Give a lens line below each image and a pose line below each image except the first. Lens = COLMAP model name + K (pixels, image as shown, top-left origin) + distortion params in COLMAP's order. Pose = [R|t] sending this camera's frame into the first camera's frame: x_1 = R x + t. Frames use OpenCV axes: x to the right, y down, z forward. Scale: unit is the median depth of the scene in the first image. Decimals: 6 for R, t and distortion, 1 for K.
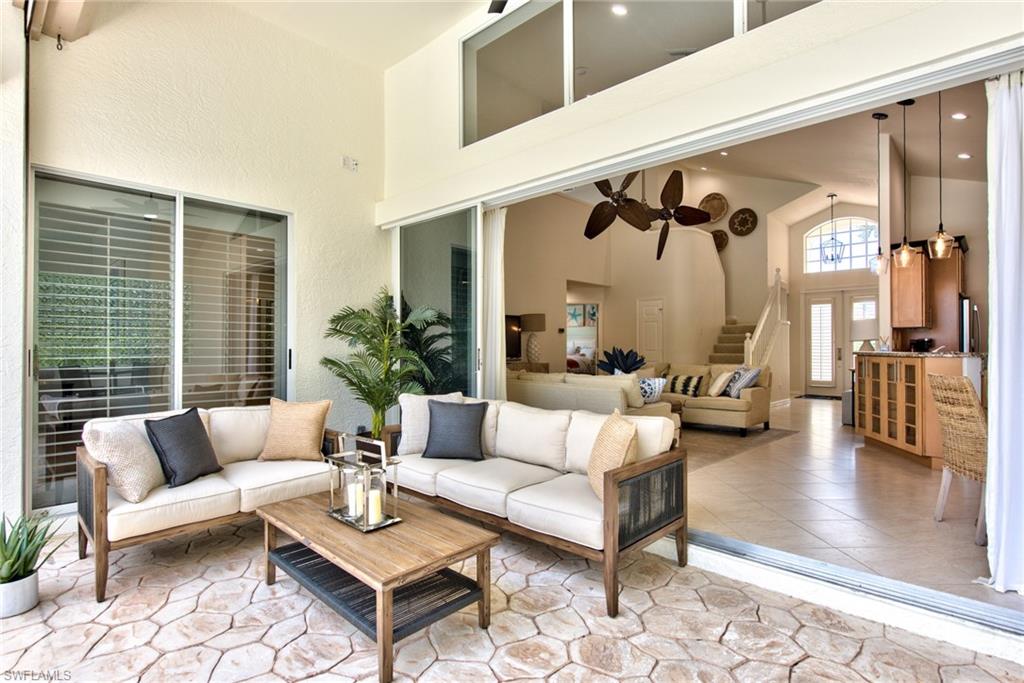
lens RADIAL K [[513.7, 0, 507.2], [0, 513.7, 346.0], [0, 0, 1]] dist [-0.002137, -0.000489]
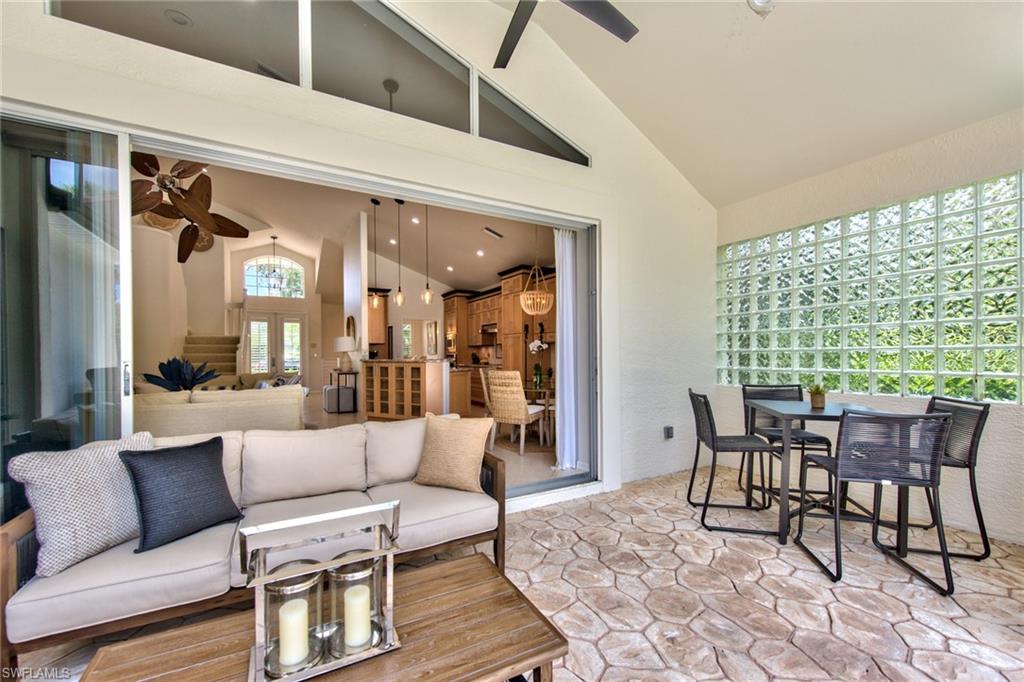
lens RADIAL K [[403.6, 0, 504.5], [0, 403.6, 359.0], [0, 0, 1]] dist [-0.000318, -0.000179]
pose [[0.298812, -0.010046, 0.954259, -0.347810], [0.000327, 0.999946, 0.010425, -0.002662], [-0.954312, -0.002803, 0.298799, 0.349045]]
